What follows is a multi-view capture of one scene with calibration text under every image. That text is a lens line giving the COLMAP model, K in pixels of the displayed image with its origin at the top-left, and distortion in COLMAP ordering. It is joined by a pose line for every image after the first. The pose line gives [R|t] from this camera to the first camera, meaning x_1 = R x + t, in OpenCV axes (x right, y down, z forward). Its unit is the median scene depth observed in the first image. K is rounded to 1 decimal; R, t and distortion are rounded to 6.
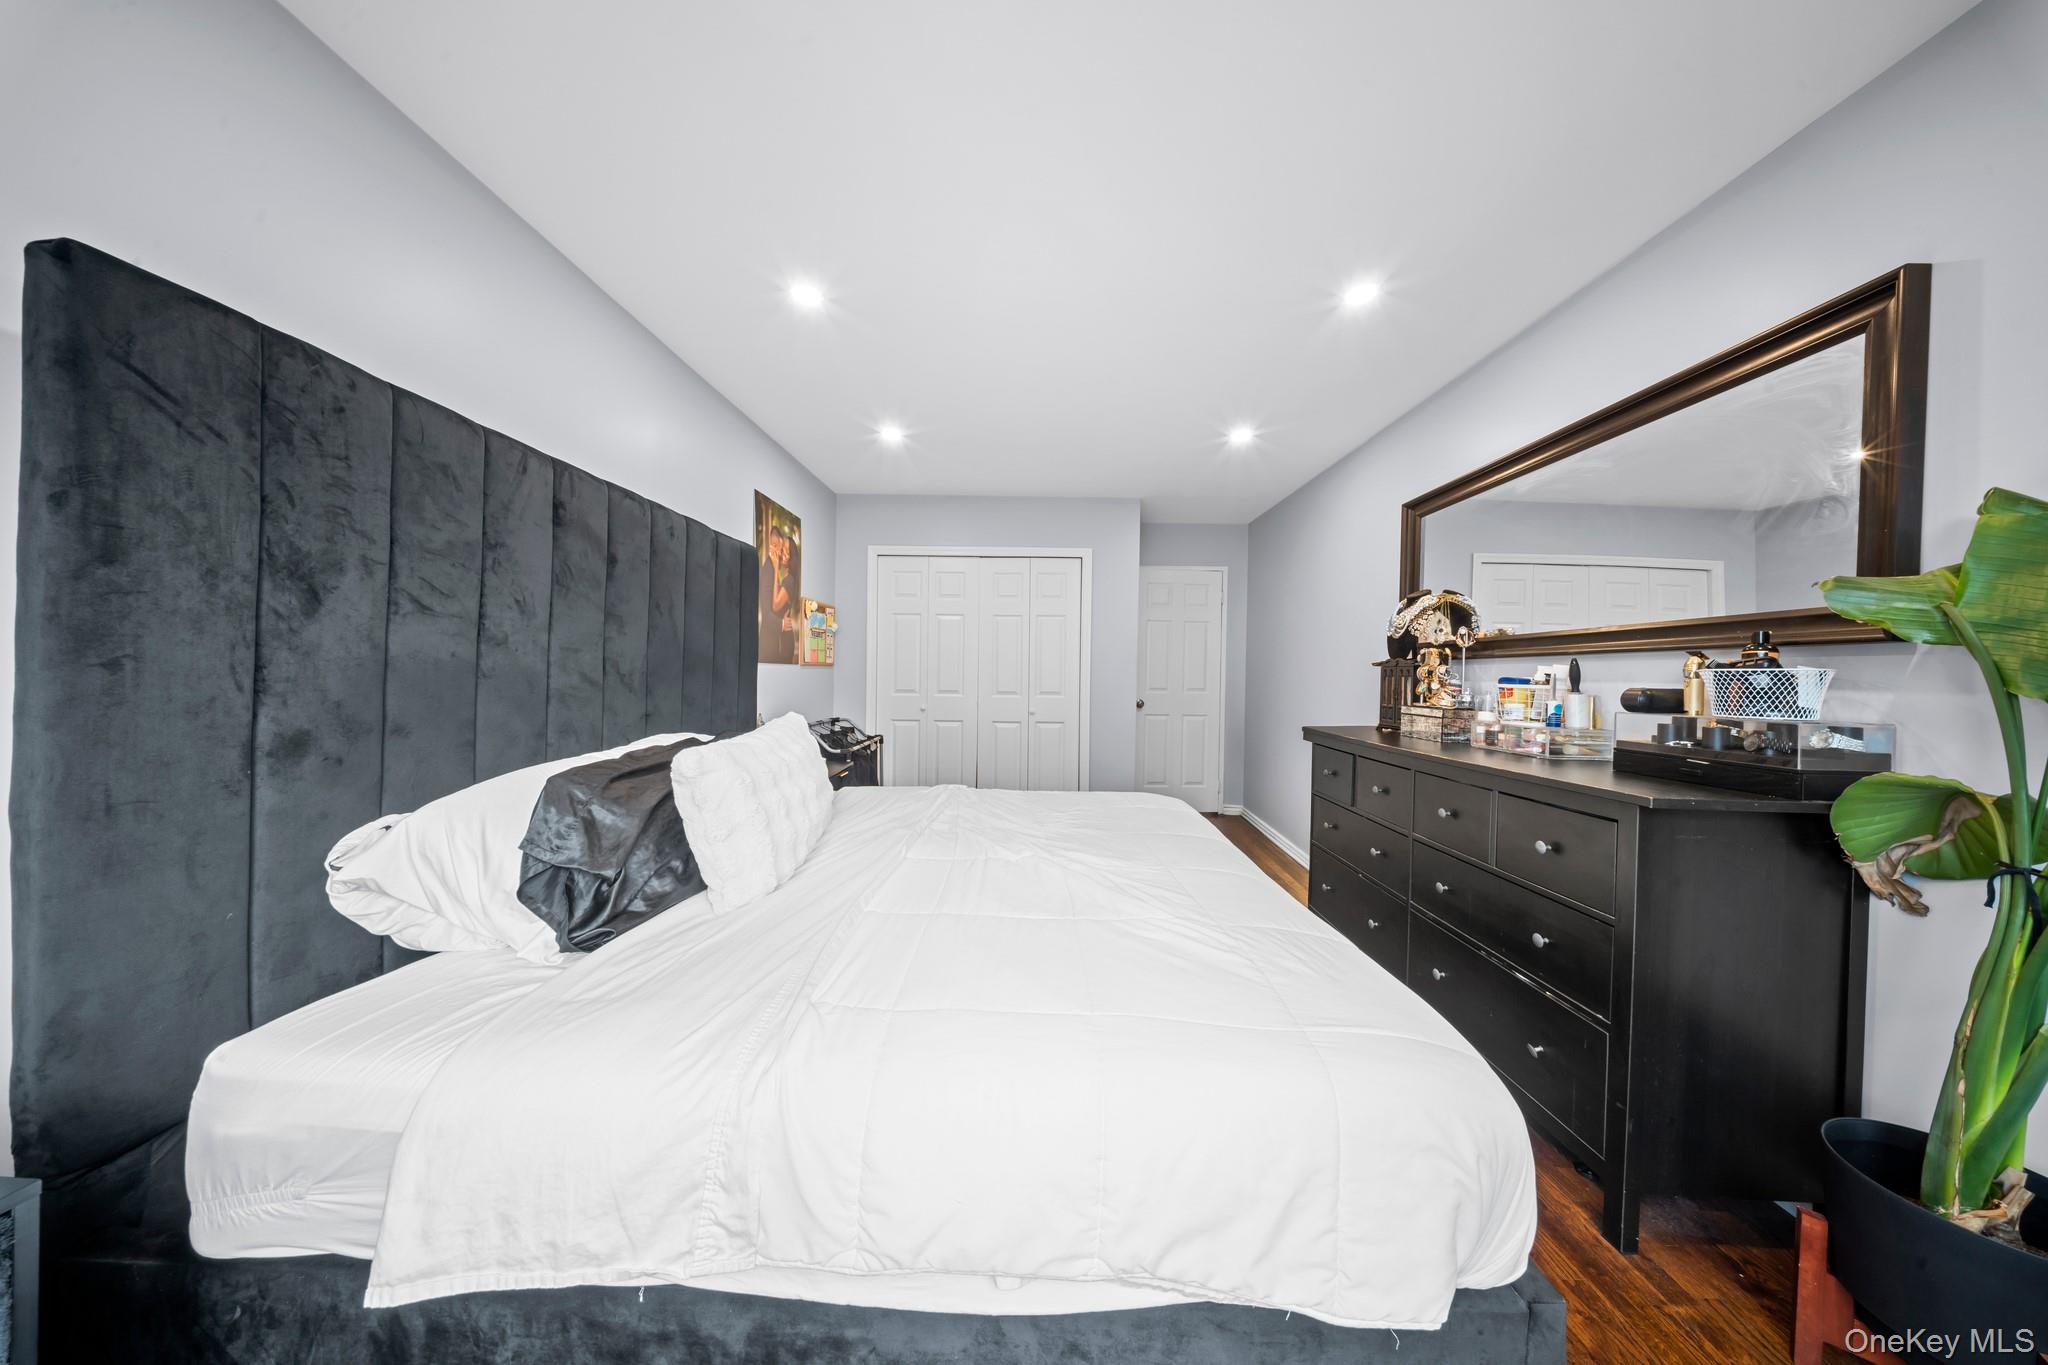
lens RADIAL K [[604.9, 0, 1031.0], [0, 604.9, 677.2], [0, 0, 1]] dist [-0.008324, -0.000204]
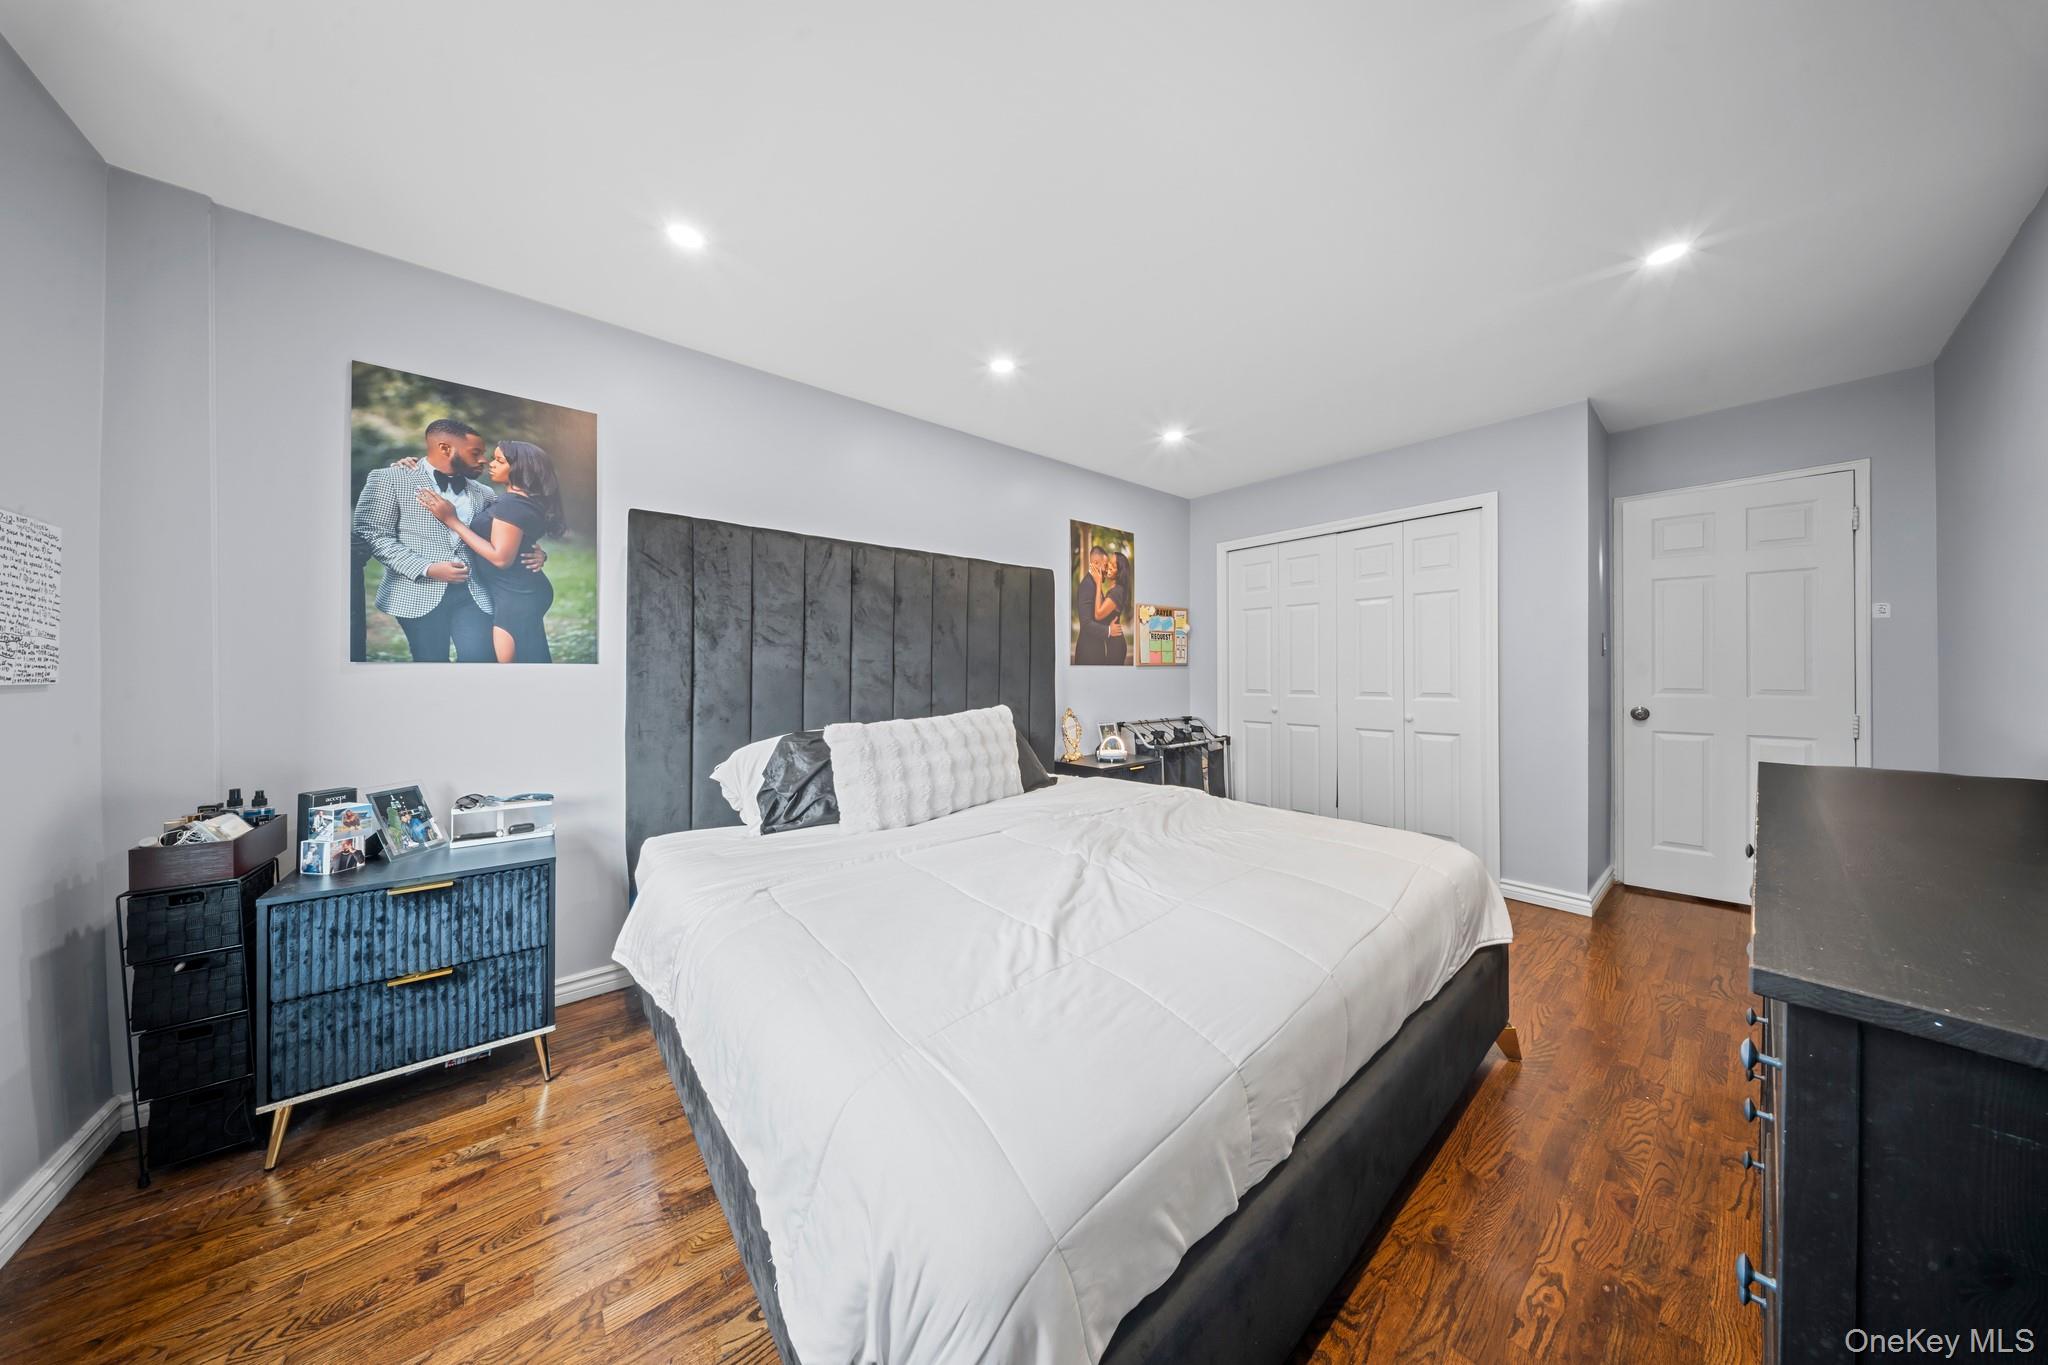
lens RADIAL K [[604.9, 0, 1012.2], [0, 604.9, 669.9], [0, 0, 1]] dist [-0.008324, -0.000204]
pose [[0.646681, -0.020380, -0.762488, 0.699873], [0.009364, 0.999780, -0.018781, 0.011021], [0.762703, 0.005005, 0.646730, 0.278748]]
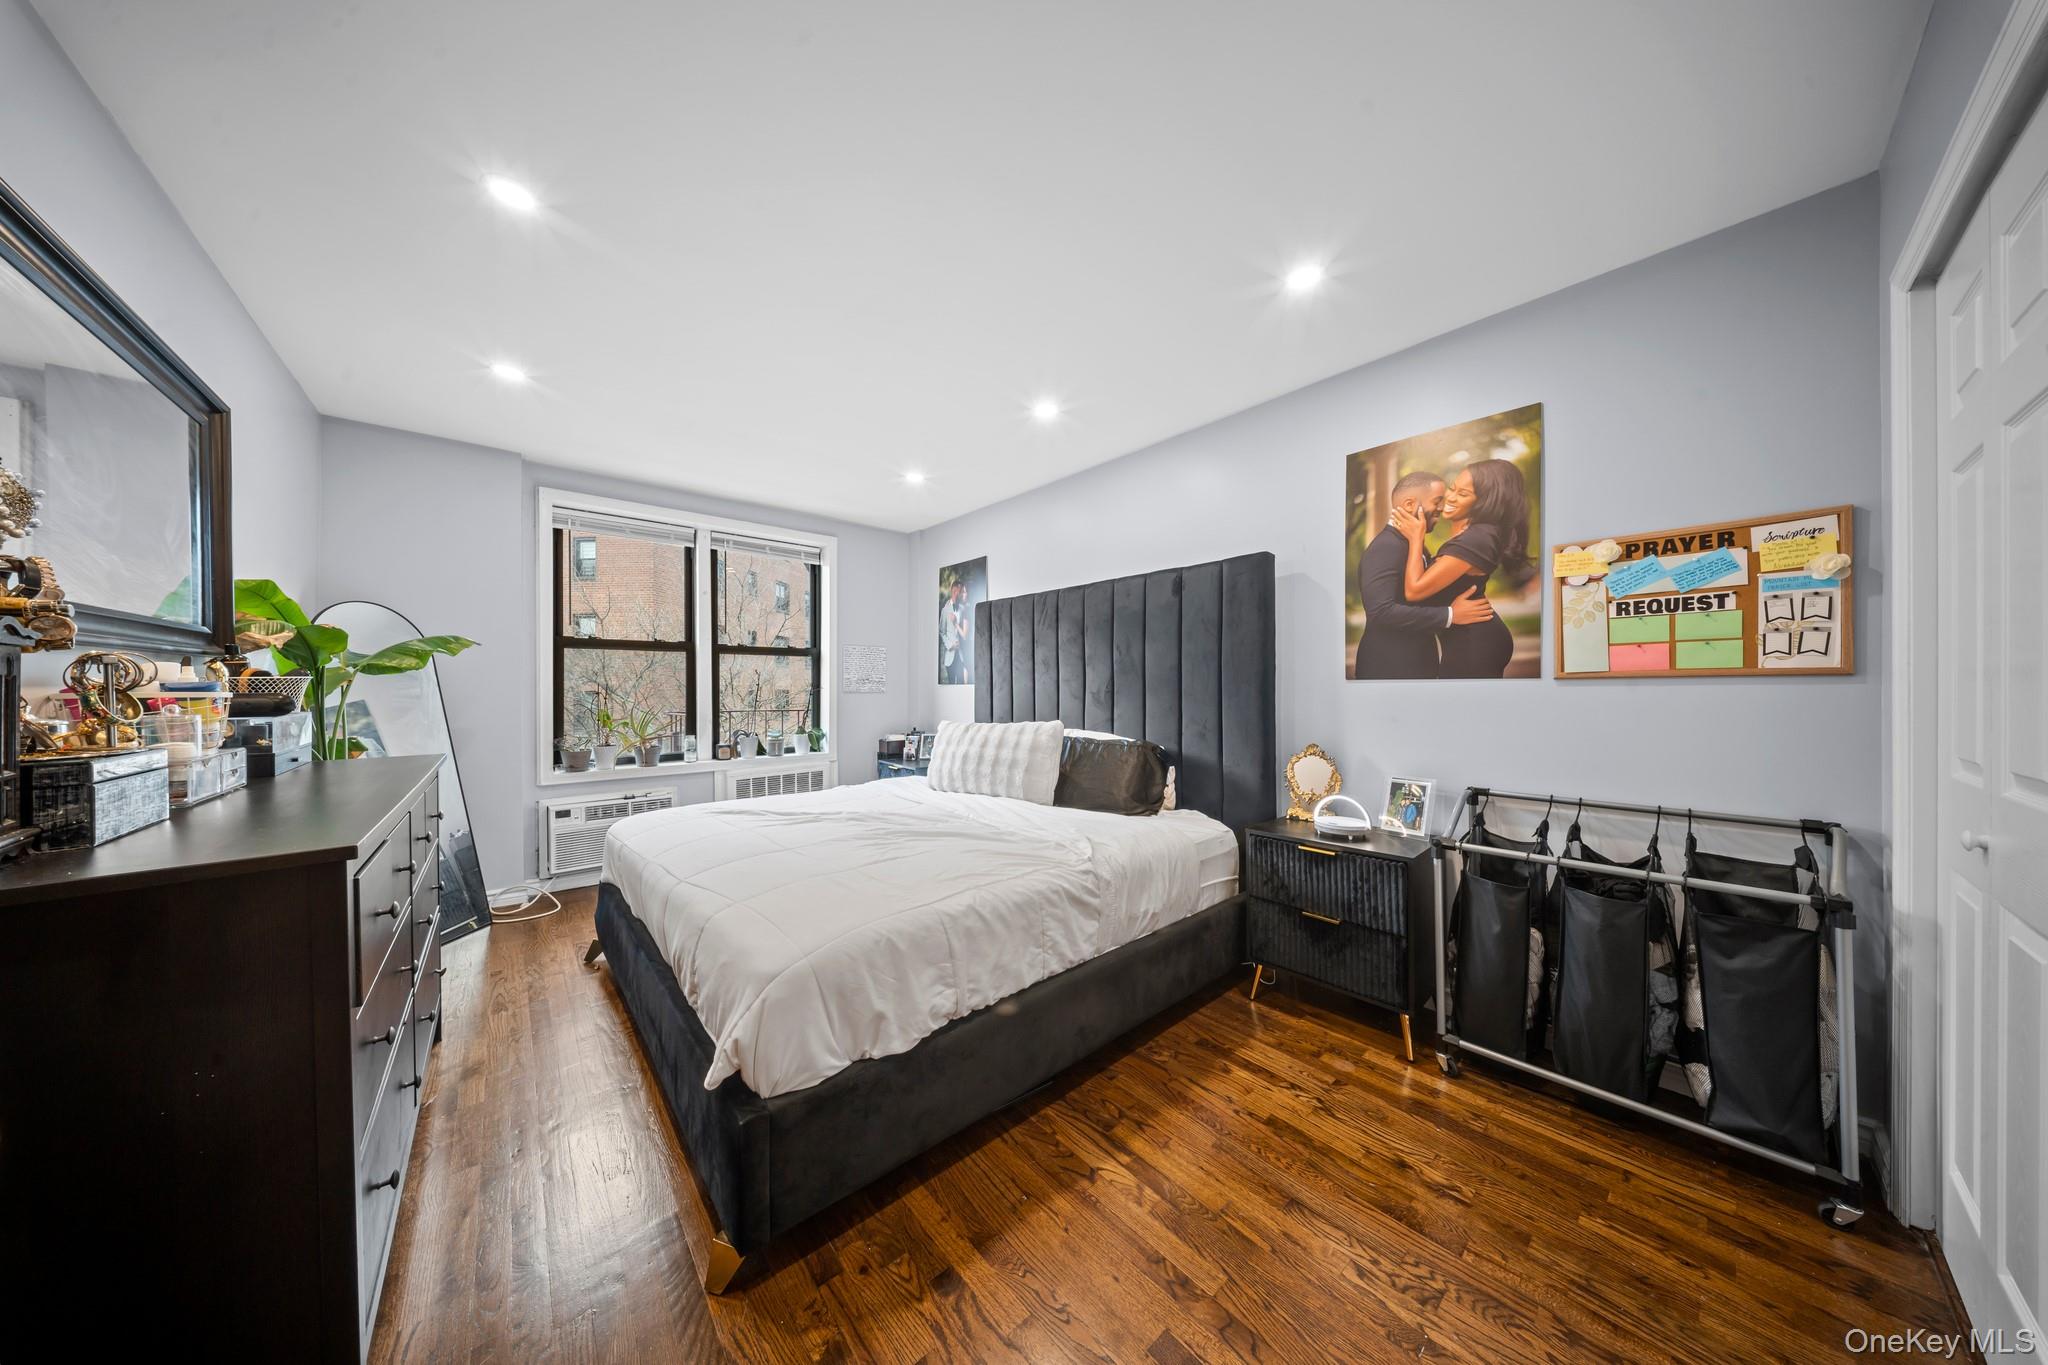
lens RADIAL K [[604.9, 0, 1022.5], [0, 604.9, 687.6], [0, 0, 1]] dist [-0.008324, -0.000204]
pose [[-0.752988, -0.019823, -0.657736, 0.675536], [-0.017791, 0.999794, -0.009765, 0.000215], [0.657794, 0.004349, -0.753186, 2.486968]]
